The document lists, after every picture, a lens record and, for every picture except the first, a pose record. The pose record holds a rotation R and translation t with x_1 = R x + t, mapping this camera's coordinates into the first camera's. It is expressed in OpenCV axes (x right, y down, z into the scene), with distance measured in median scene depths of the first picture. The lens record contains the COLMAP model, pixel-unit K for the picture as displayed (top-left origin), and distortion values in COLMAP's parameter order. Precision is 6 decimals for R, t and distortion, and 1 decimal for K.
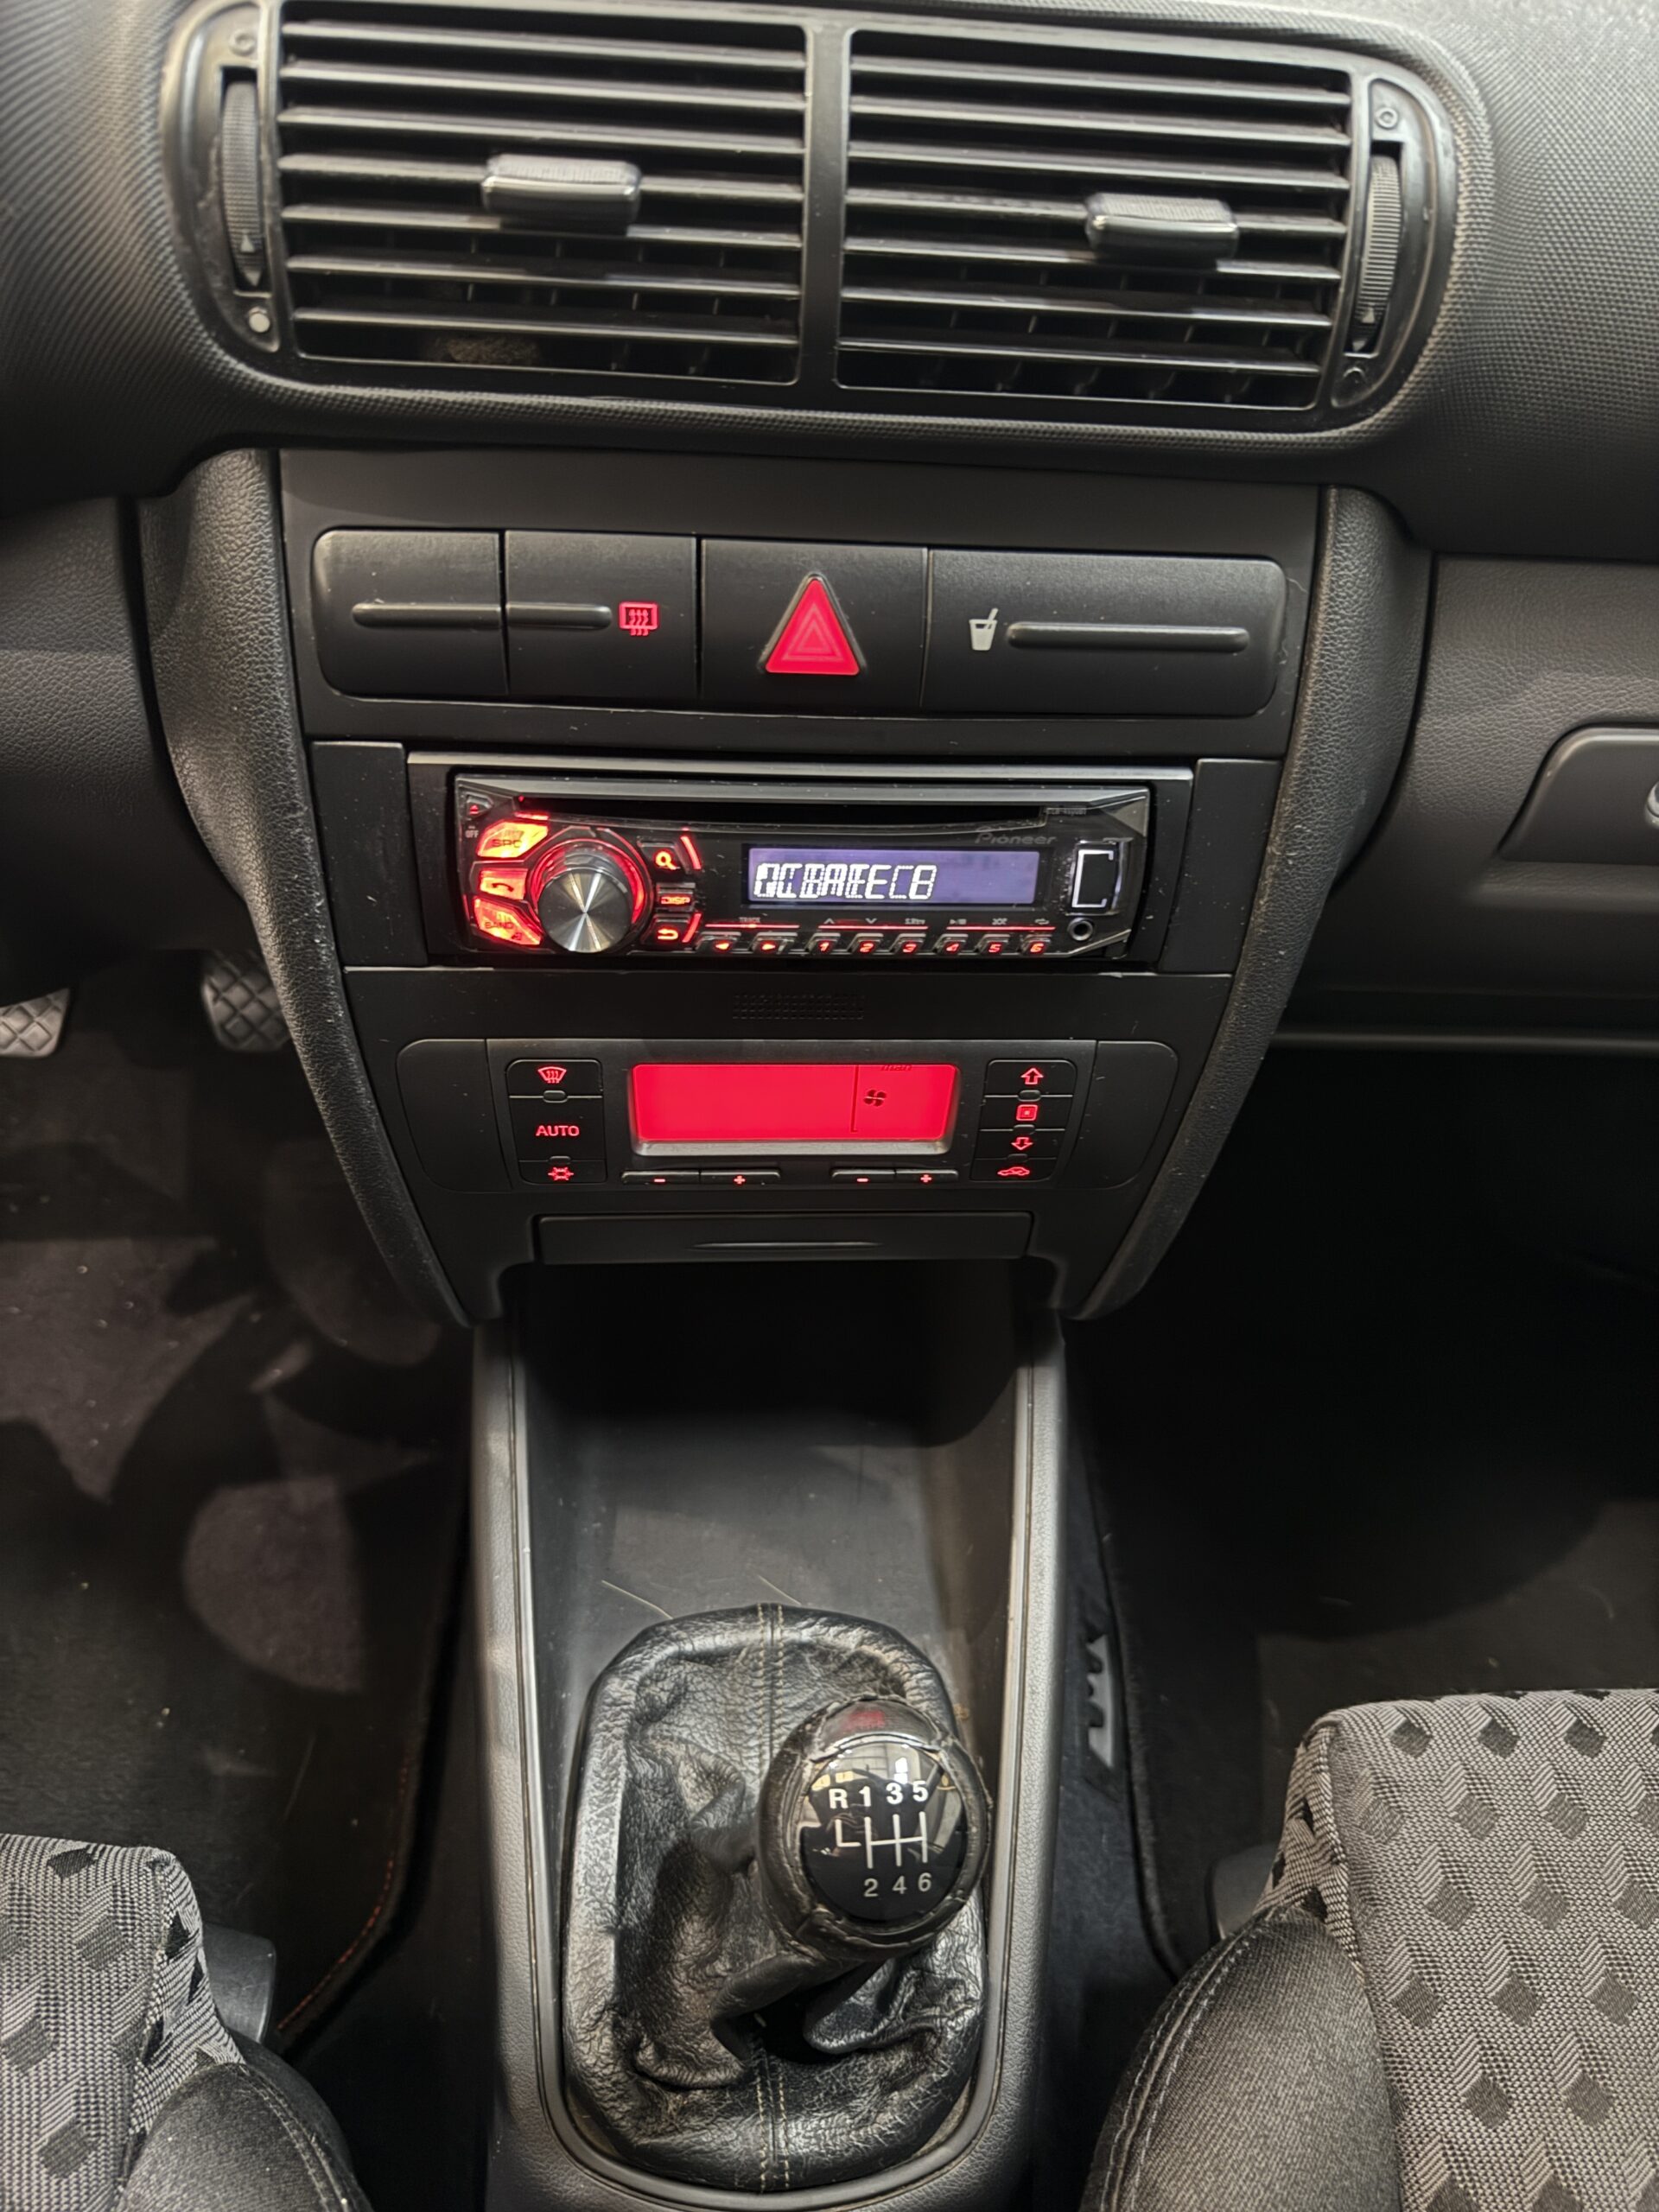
lens RADIAL K [[1570.5, 0, 829.5], [0, 1570.5, 1106.0], [0, 0, 1]] dist [0.018034, 0.003428]
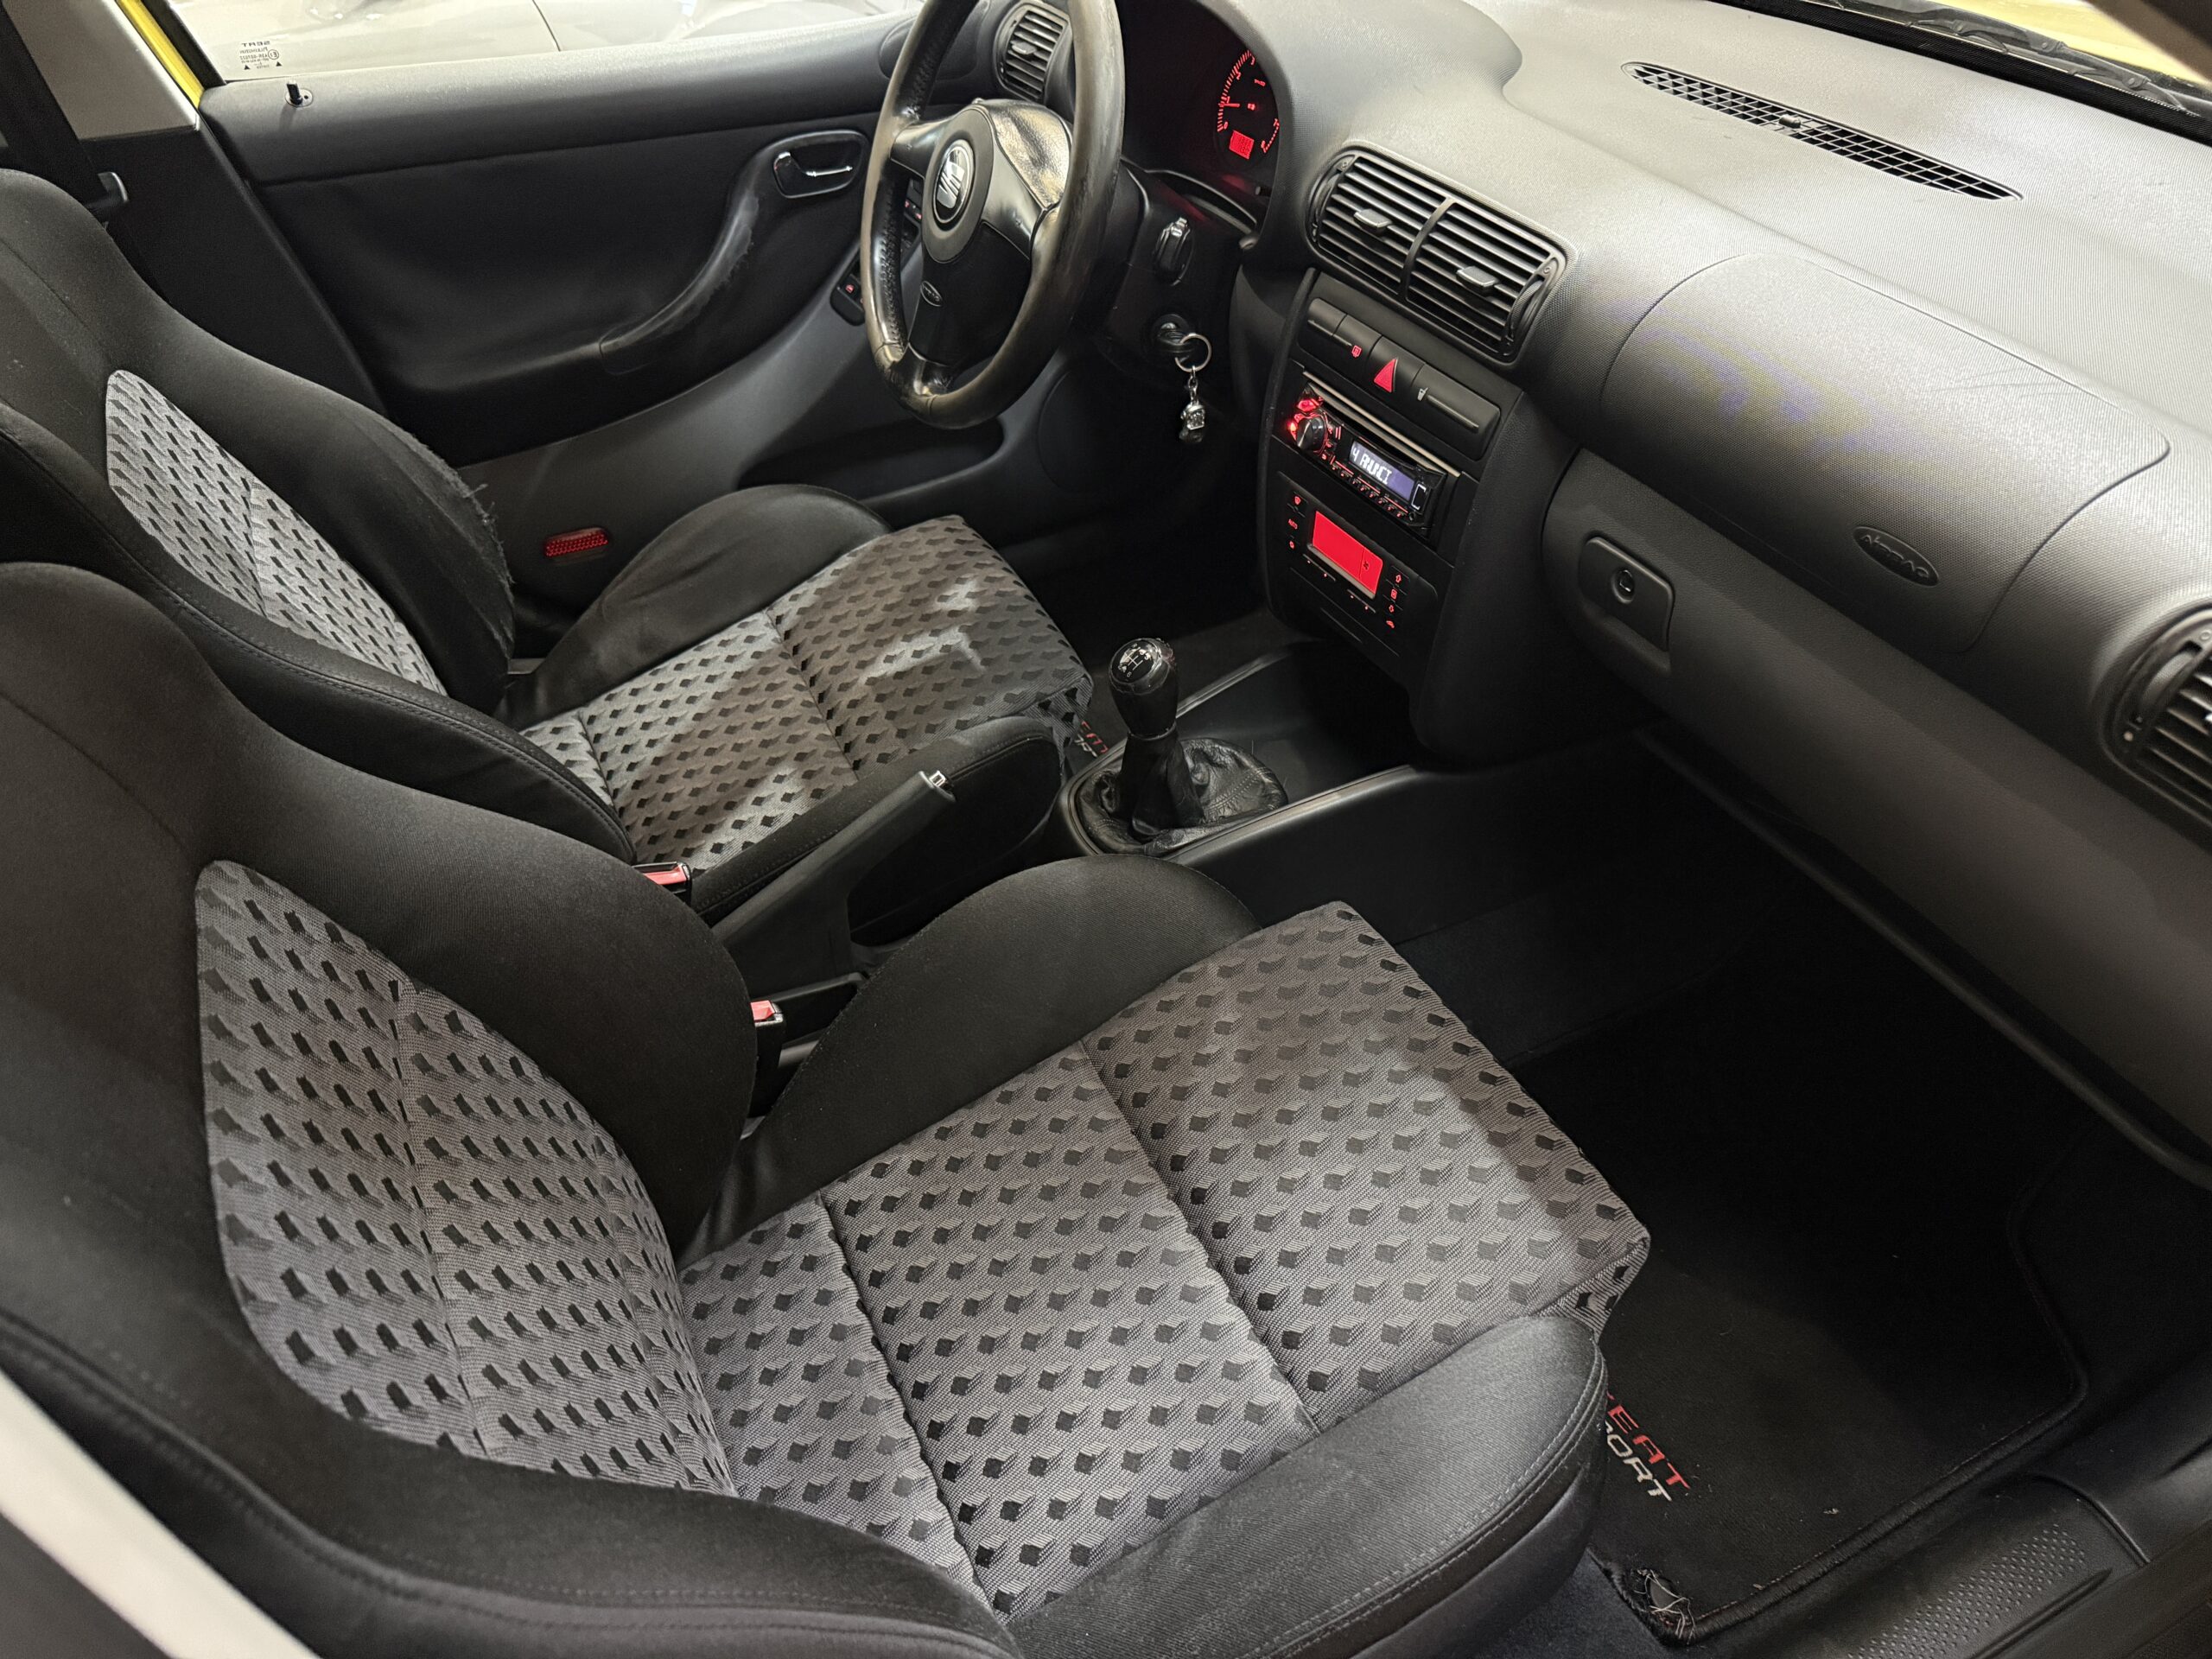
lens RADIAL K [[1570.5, 0, 1106.0], [0, 1570.5, 829.5], [0, 0, 1]] dist [0.018034, 0.003428]
pose [[0.382050, 0.521872, -0.762684, 2.269694], [-0.609802, 0.762478, 0.216264, 0.031239], [0.694392, 0.382463, 0.609543, -0.770803]]
